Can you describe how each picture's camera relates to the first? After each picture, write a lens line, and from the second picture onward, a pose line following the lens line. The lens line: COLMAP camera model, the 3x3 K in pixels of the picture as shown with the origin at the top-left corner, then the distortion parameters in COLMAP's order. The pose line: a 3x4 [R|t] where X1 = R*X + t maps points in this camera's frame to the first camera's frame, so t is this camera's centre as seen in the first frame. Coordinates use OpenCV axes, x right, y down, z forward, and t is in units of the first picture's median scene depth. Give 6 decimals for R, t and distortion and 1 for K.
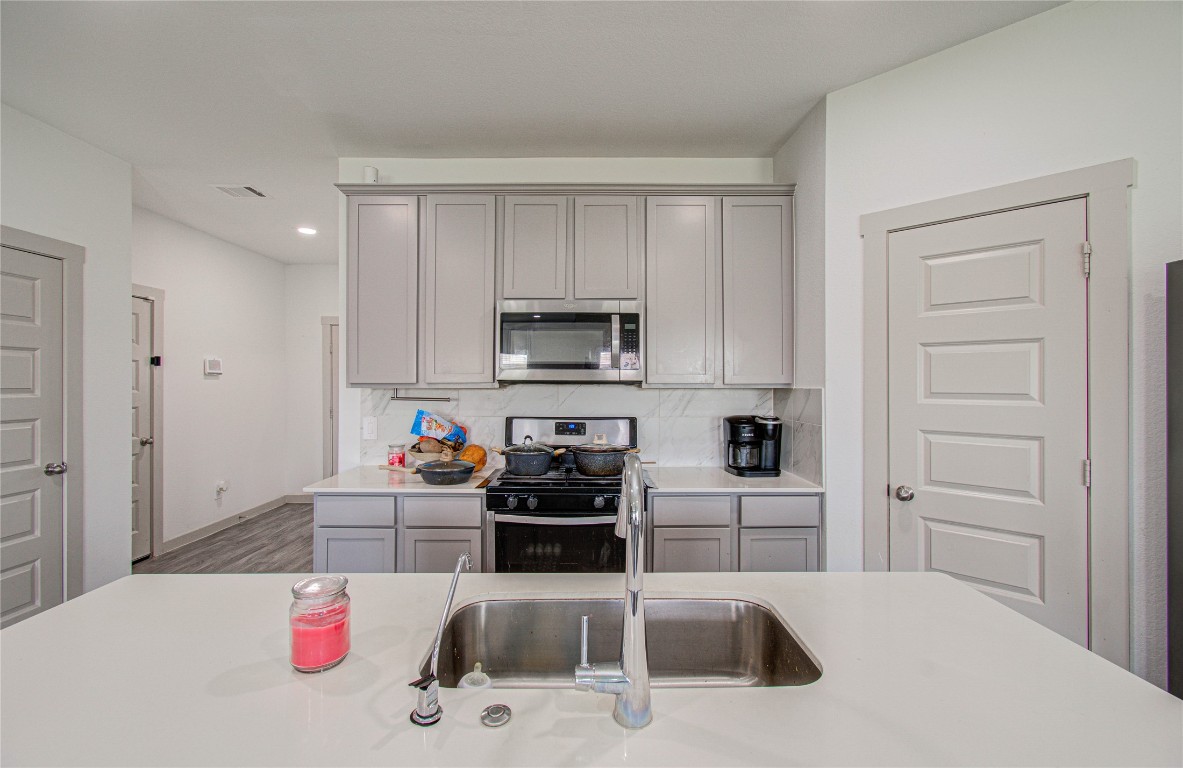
lens RADIAL K [[509.0, 0, 593.5], [0, 509.0, 382.3], [0, 0, 1]] dist [-0.001990, 0.000024]
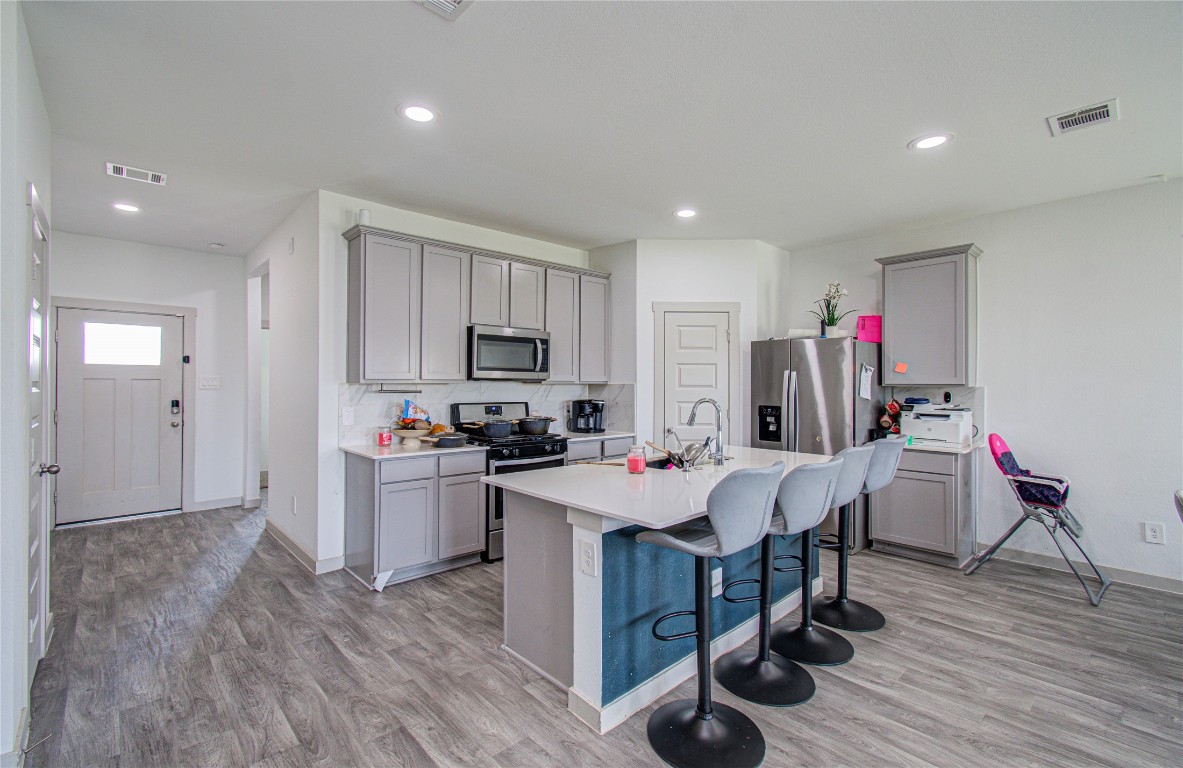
lens RADIAL K [[514.8, 0, 588.1], [0, 514.8, 382.6], [0, 0, 1]] dist [-0.004411, 0.000659]
pose [[0.743465, 0.003666, 0.668765, -0.925506], [-0.005206, 0.999986, 0.000306, 0.006854], [-0.668755, -0.003709, 0.743474, -0.350494]]
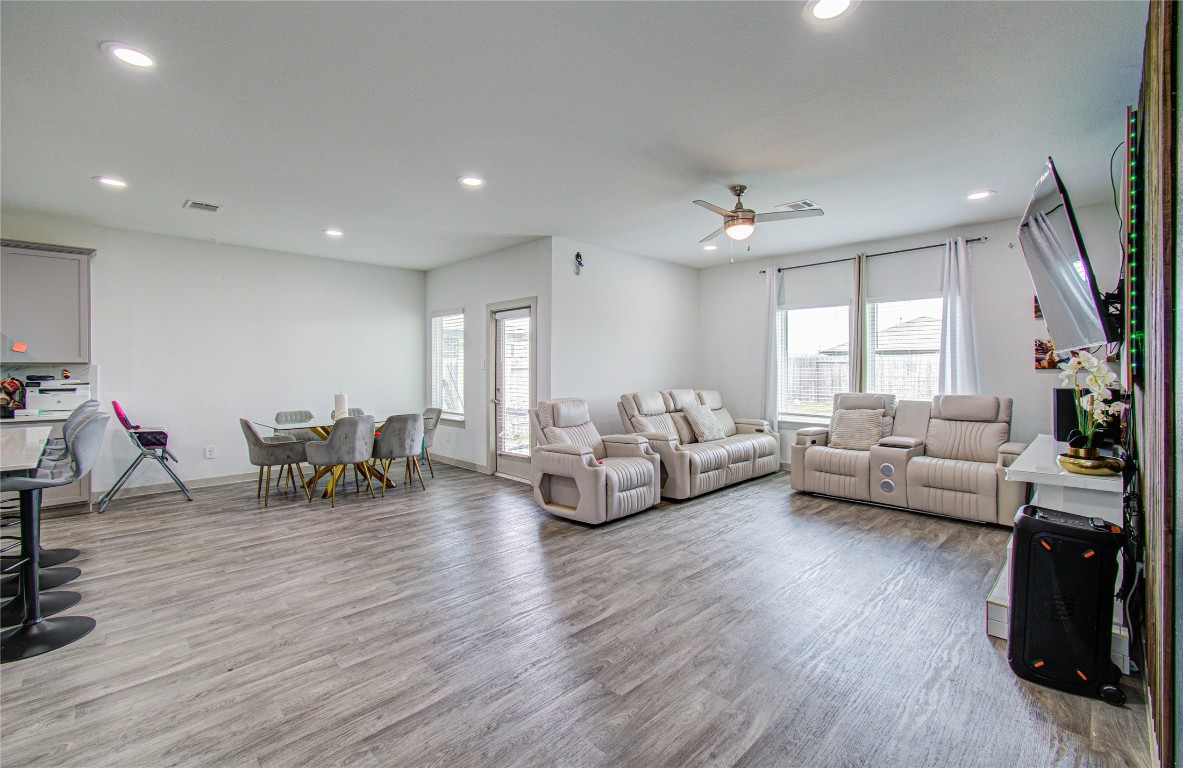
lens RADIAL K [[524.7, 0, 589.5], [0, 524.7, 370.5], [0, 0, 1]] dist [-0.034388, 0.000235]
pose [[-0.687464, -0.002220, 0.726215, -1.719674], [0.000781, 0.999992, 0.003796, 0.032183], [-0.726218, 0.003177, -0.687457, 0.010576]]
